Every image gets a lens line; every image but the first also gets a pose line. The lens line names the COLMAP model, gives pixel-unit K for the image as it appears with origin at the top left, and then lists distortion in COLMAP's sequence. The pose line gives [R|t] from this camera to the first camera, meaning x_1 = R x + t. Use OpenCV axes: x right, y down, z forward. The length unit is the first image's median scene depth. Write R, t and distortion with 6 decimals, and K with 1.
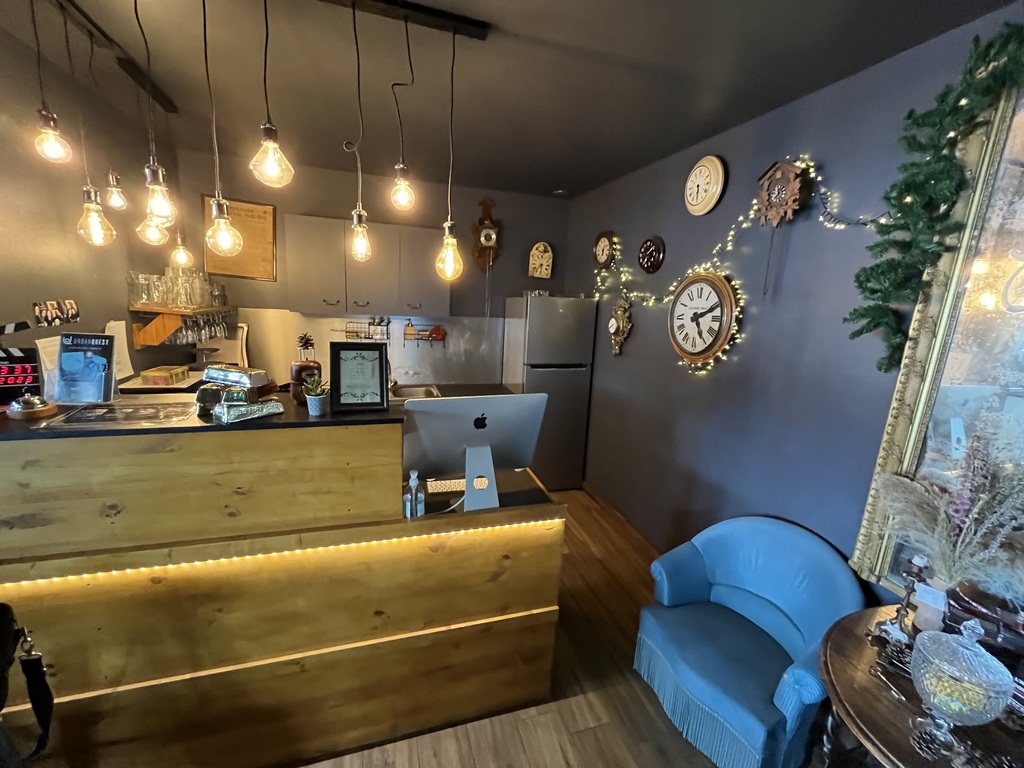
lens RADIAL K [[413.8, 0, 512.5], [0, 413.8, 386.6], [0, 0, 1]] dist [-0.010880, -0.000219]
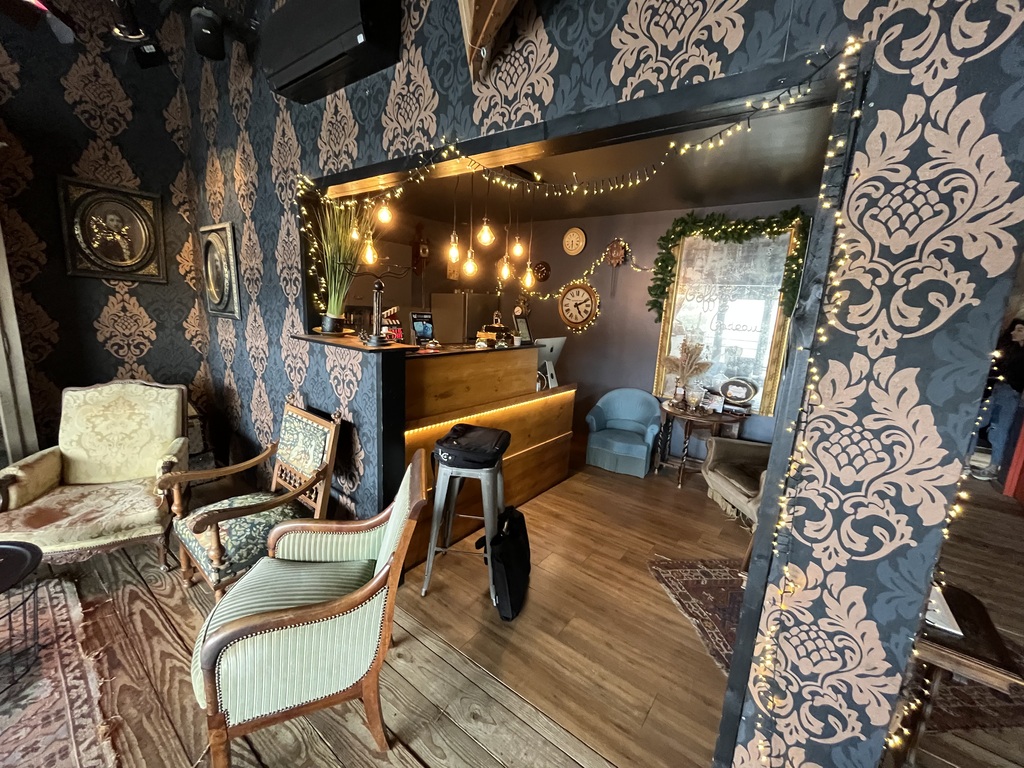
lens RADIAL K [[413.8, 0, 513.8], [0, 413.8, 384.4], [0, 0, 1]] dist [-0.010880, -0.000219]
pose [[0.818502, -0.112681, 0.563345, -1.498166], [0.106470, 0.993342, 0.043995, 0.147898], [-0.564551, 0.023969, 0.825050, -0.758150]]
